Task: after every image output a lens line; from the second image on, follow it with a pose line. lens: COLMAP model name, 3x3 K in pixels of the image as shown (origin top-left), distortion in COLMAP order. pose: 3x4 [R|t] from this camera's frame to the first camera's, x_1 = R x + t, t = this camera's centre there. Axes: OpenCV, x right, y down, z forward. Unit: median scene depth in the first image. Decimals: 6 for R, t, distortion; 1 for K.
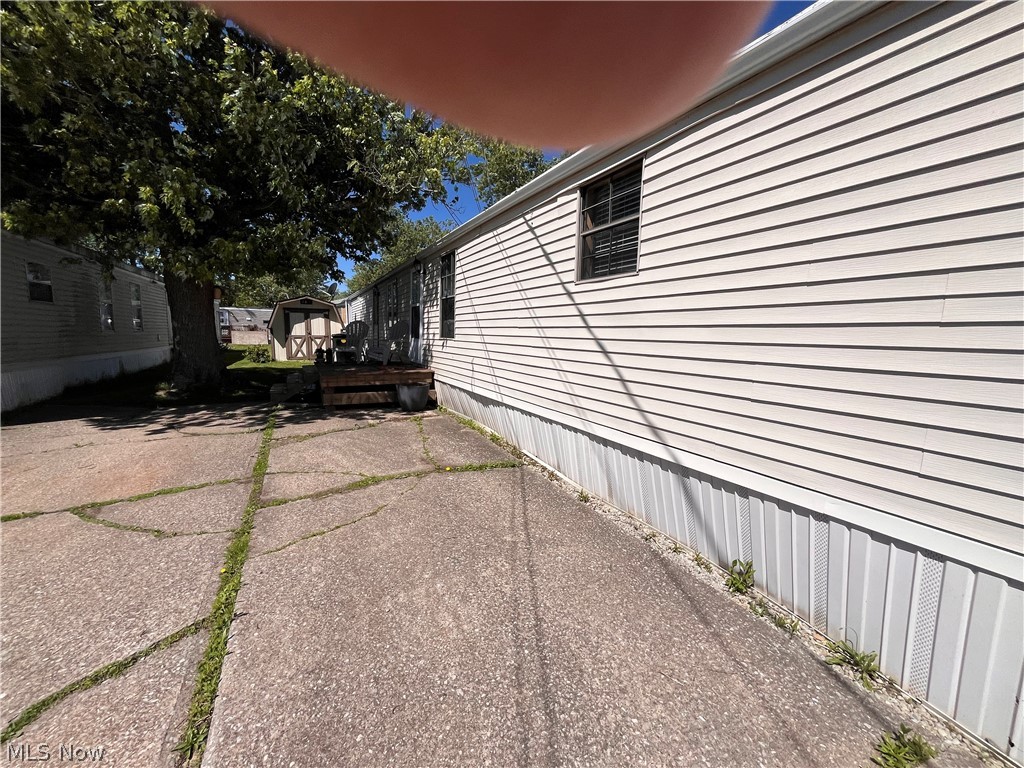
lens RADIAL K [[413.3, 0, 512.0], [0, 413.3, 384.0], [0, 0, 1]] dist [-0.001757, -0.000137]
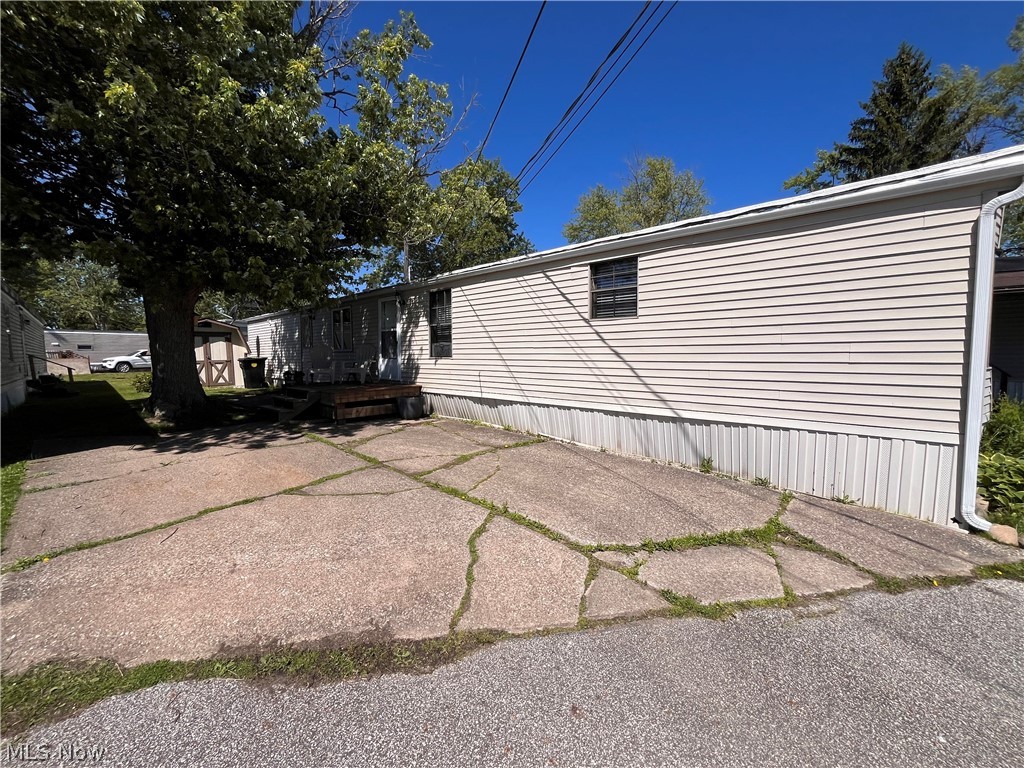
lens RADIAL K [[413.3, 0, 512.0], [0, 413.3, 384.0], [0, 0, 1]] dist [-0.001757, -0.000137]
pose [[0.941385, -0.050308, 0.333561, -0.409729], [0.064790, 0.997372, -0.032429, 0.024665], [-0.331053, 0.052140, 0.942170, -0.256316]]
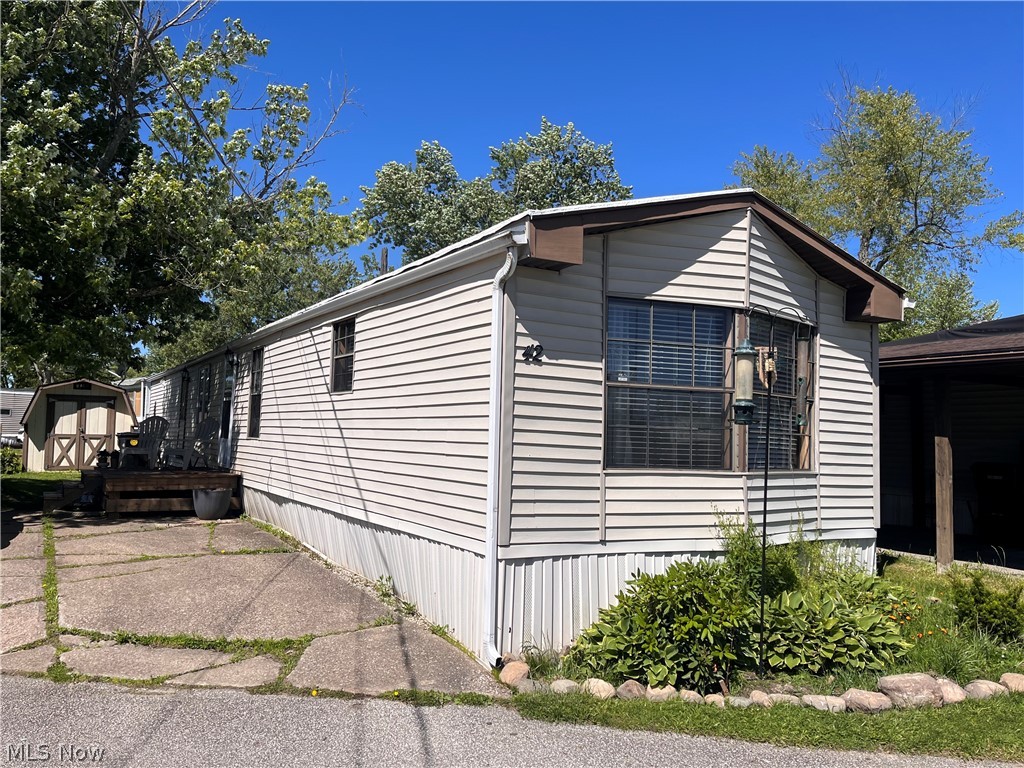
lens RADIAL K [[774.2, 0, 512.0], [0, 774.2, 384.0], [0, 0, 1]] dist [0.029755, -0.002088]
pose [[0.997697, 0.009817, 0.067118, 0.327684], [0.002662, 0.983044, -0.183348, 0.098721], [-0.067780, 0.183105, 0.980754, -0.826714]]
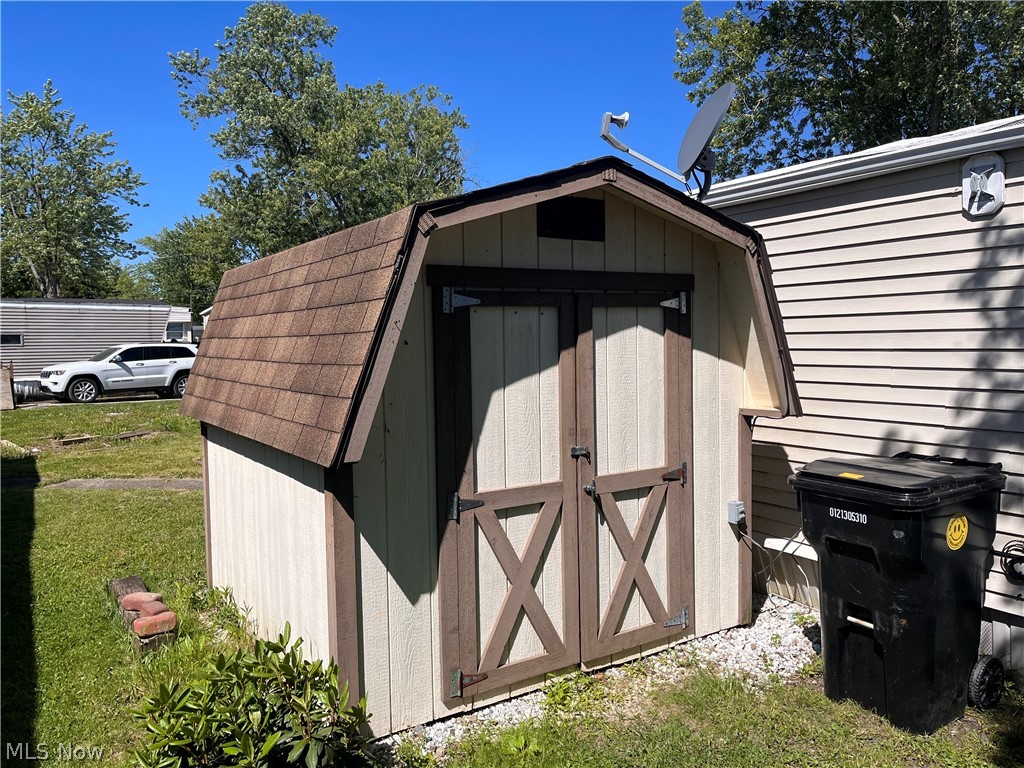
lens RADIAL K [[774.2, 0, 512.0], [0, 774.2, 384.0], [0, 0, 1]] dist [0.029755, -0.002088]
pose [[0.995724, -0.040913, 0.082826, -1.356547], [0.045642, 0.997386, -0.056026, -0.343456], [-0.080317, 0.059567, 0.994988, 1.945247]]
